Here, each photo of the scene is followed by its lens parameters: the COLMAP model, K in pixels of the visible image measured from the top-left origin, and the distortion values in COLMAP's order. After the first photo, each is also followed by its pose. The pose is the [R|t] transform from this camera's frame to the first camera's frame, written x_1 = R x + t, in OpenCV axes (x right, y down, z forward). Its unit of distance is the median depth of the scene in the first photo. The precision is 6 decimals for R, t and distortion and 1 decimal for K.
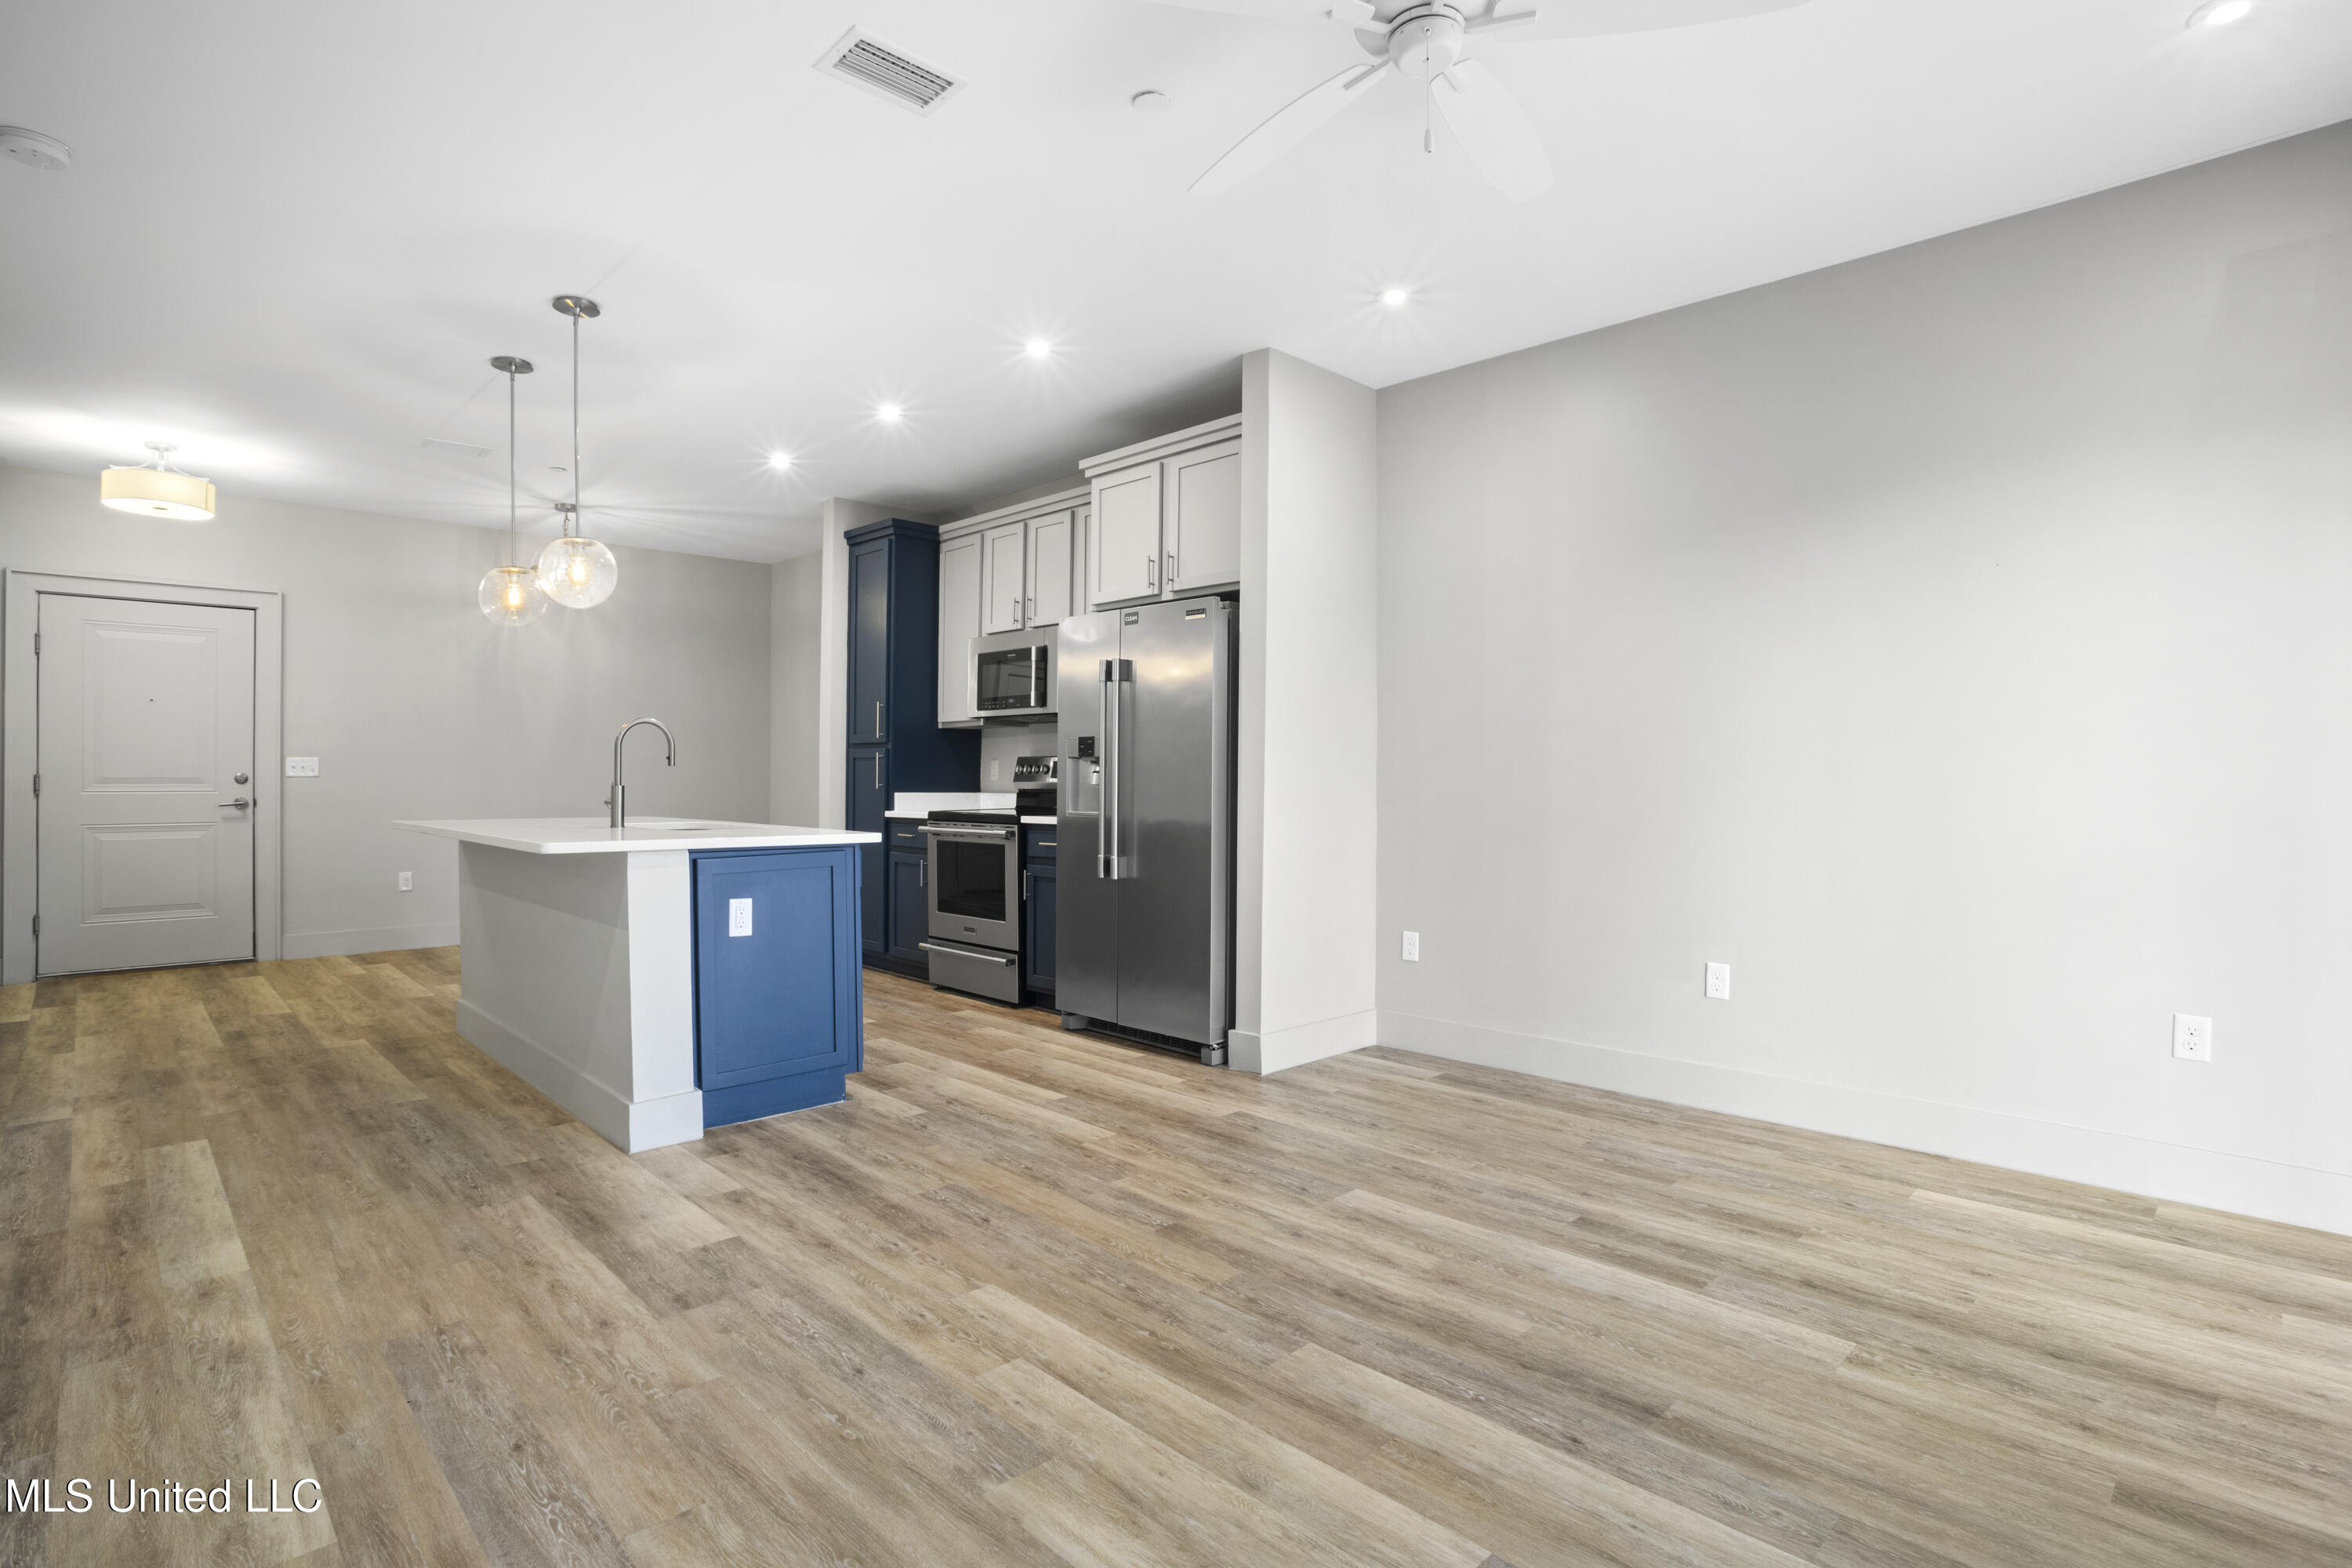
lens RADIAL K [[1154.5, 0, 1163.5], [0, 1154.5, 783.7], [0, 0, 1]] dist [-0.080320, 0.037063]
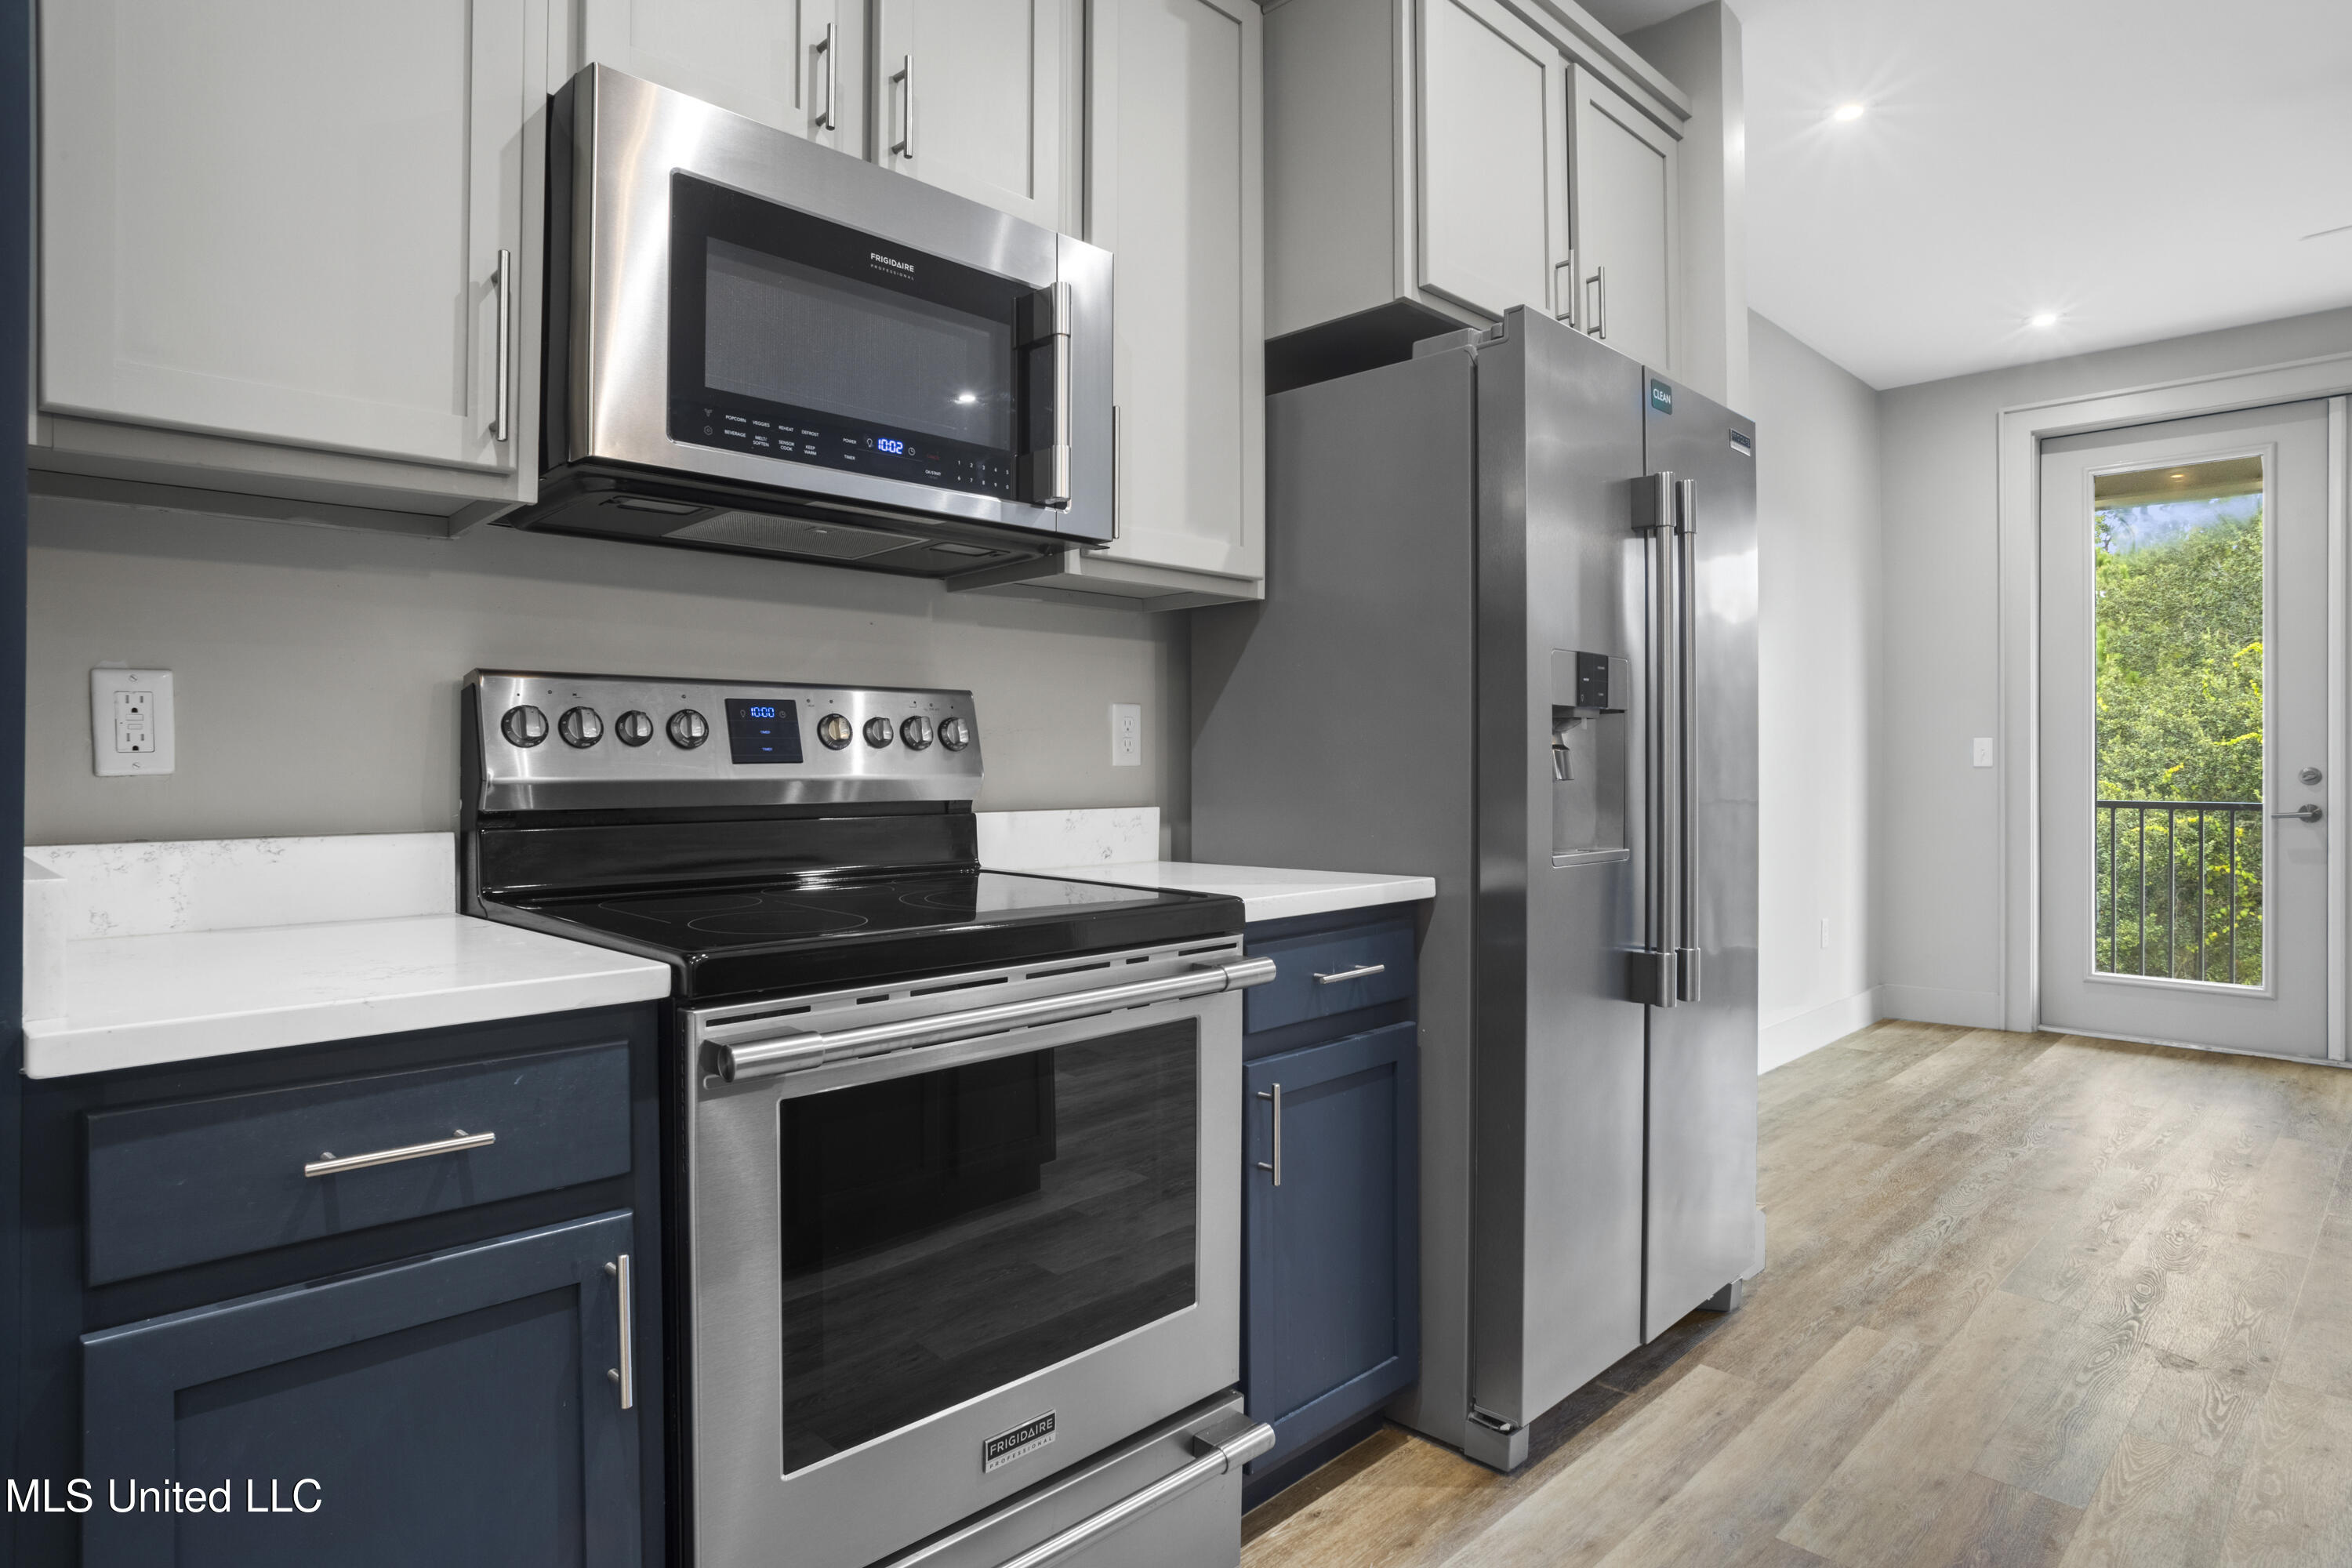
lens RADIAL K [[1303.8, 0, 1165.2], [0, 1303.8, 759.8], [0, 0, 1]] dist [-0.062445, 0.034789]
pose [[-0.007476, -0.001967, 0.999970, -0.740680], [0.003184, 0.999993, 0.001991, -0.010600], [-0.999967, 0.003199, -0.007470, 1.717150]]
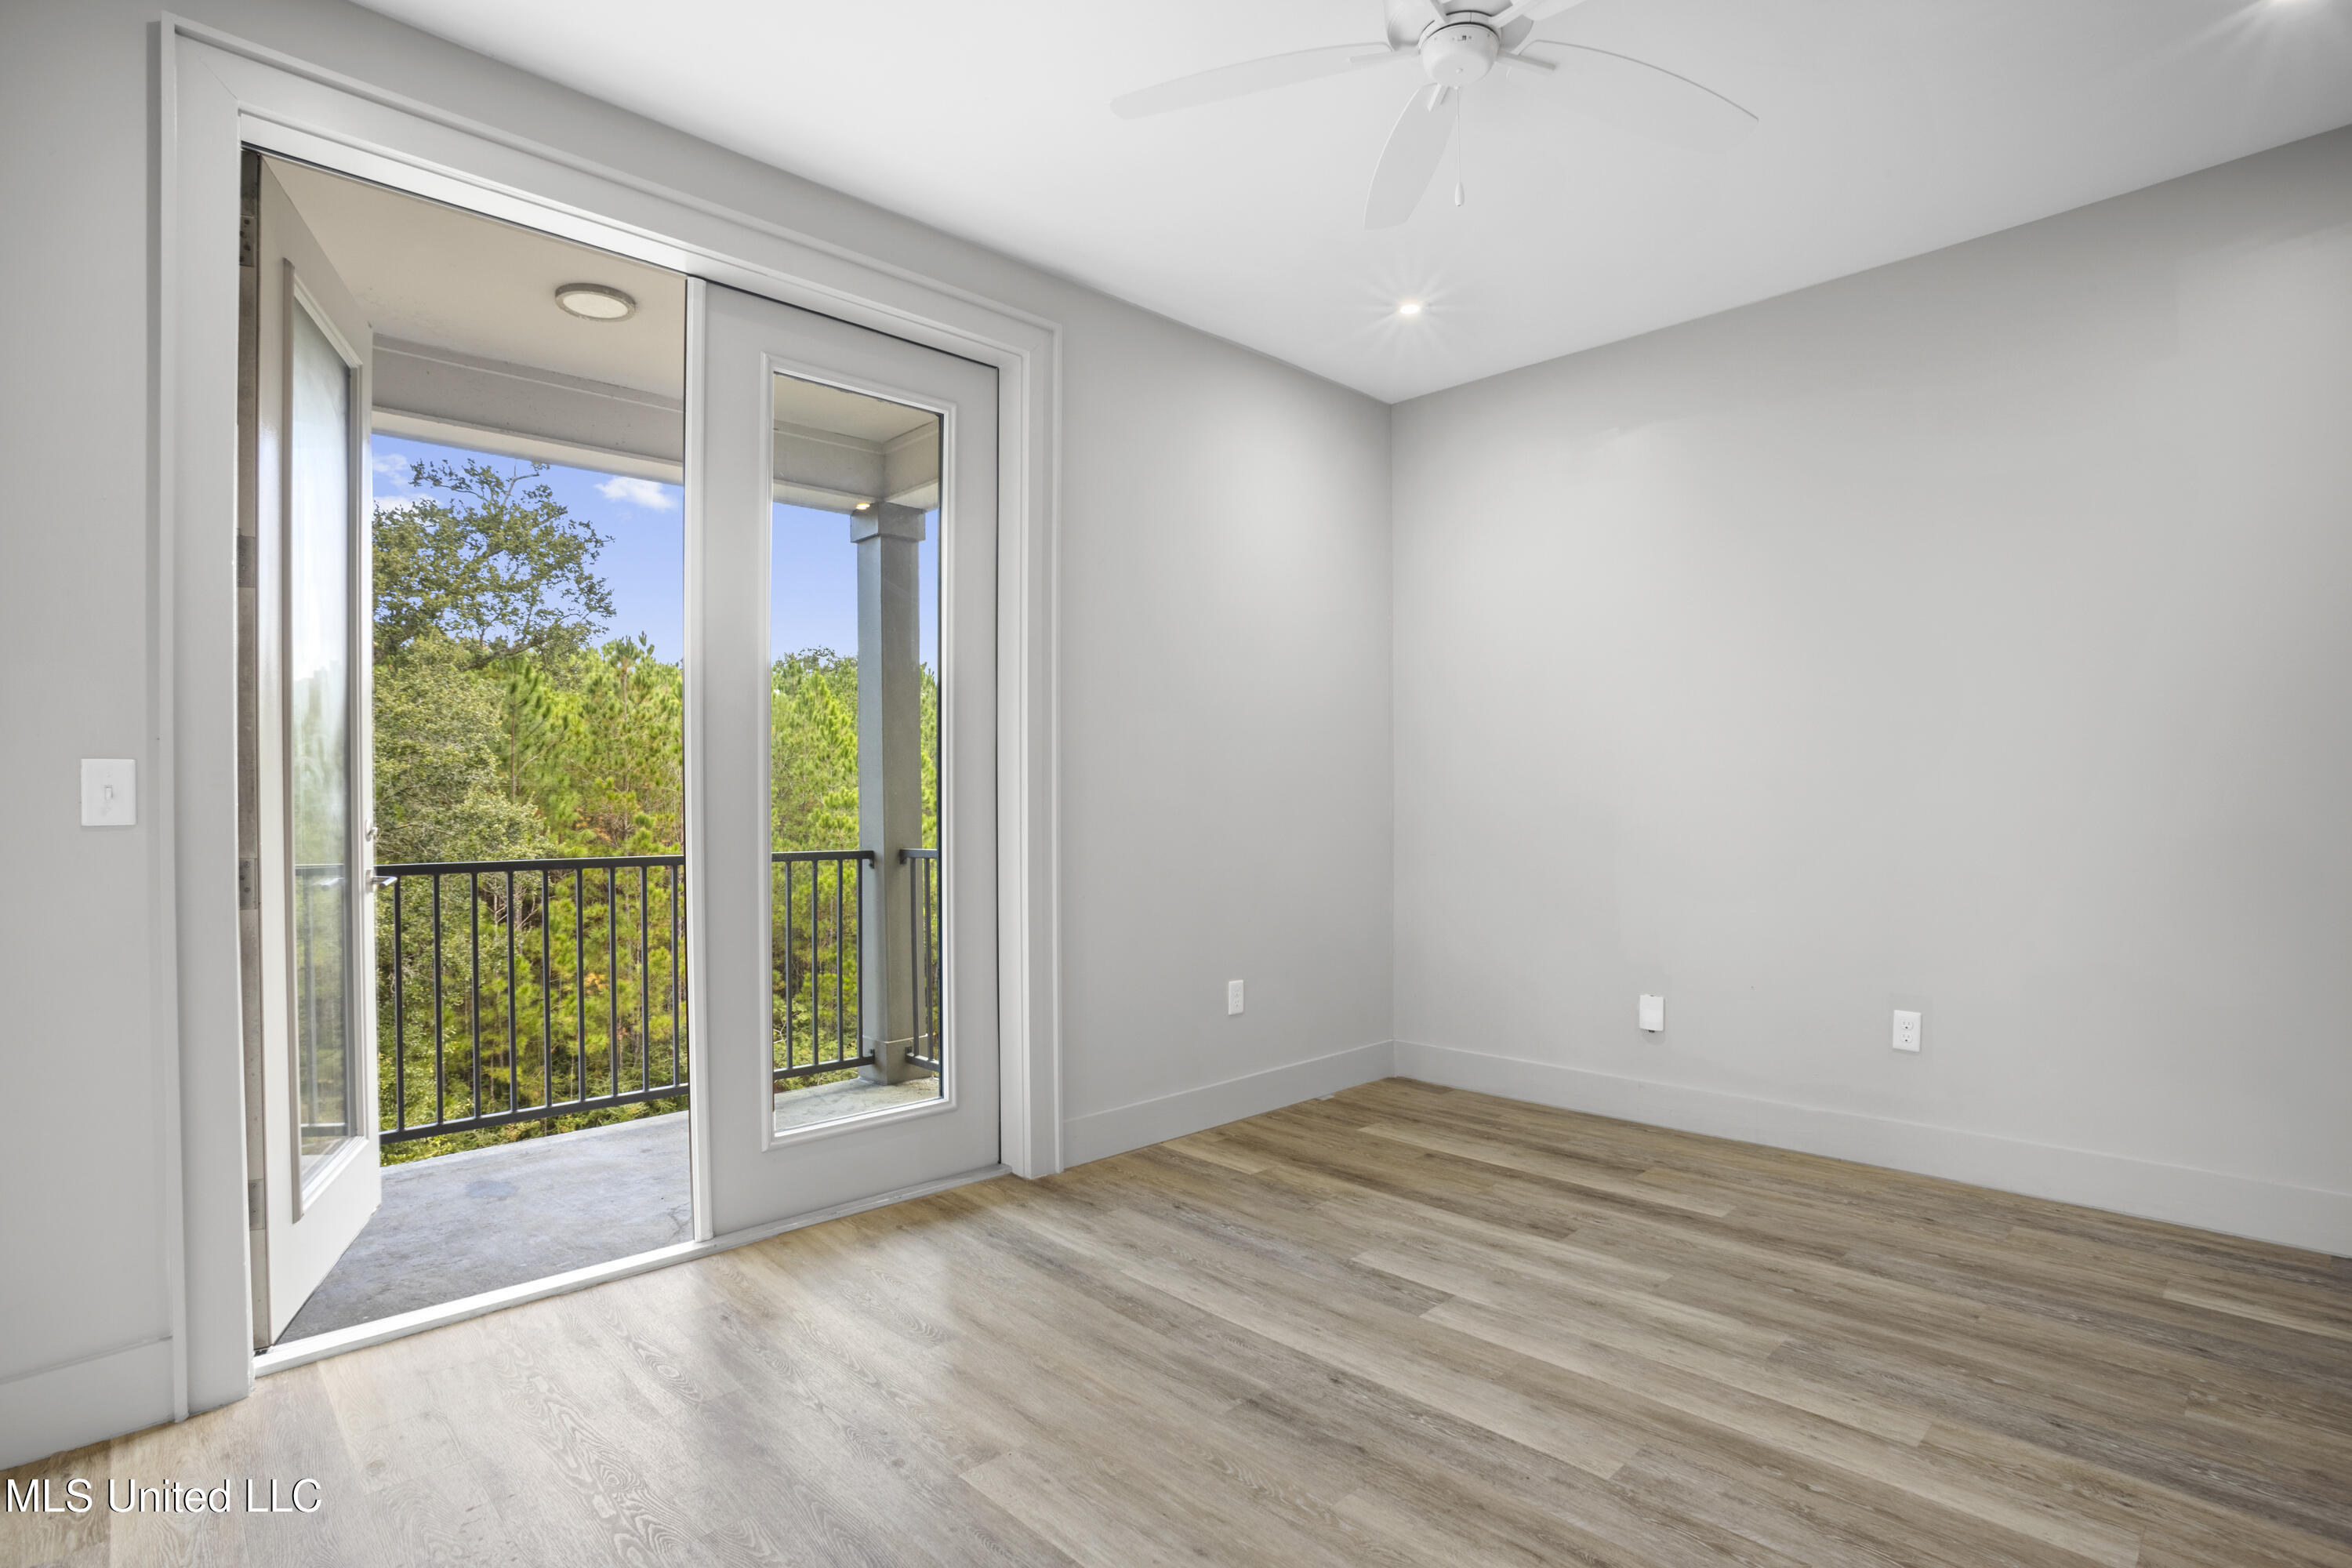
lens RADIAL K [[1154.5, 0, 1163.5], [0, 1154.5, 783.7], [0, 0, 1]] dist [-0.080320, 0.037063]
pose [[-0.999962, 0.005044, 0.007138, 0.309829], [0.004990, 0.999959, -0.007568, -0.011800], [-0.007176, -0.007532, -0.999946, 1.260755]]
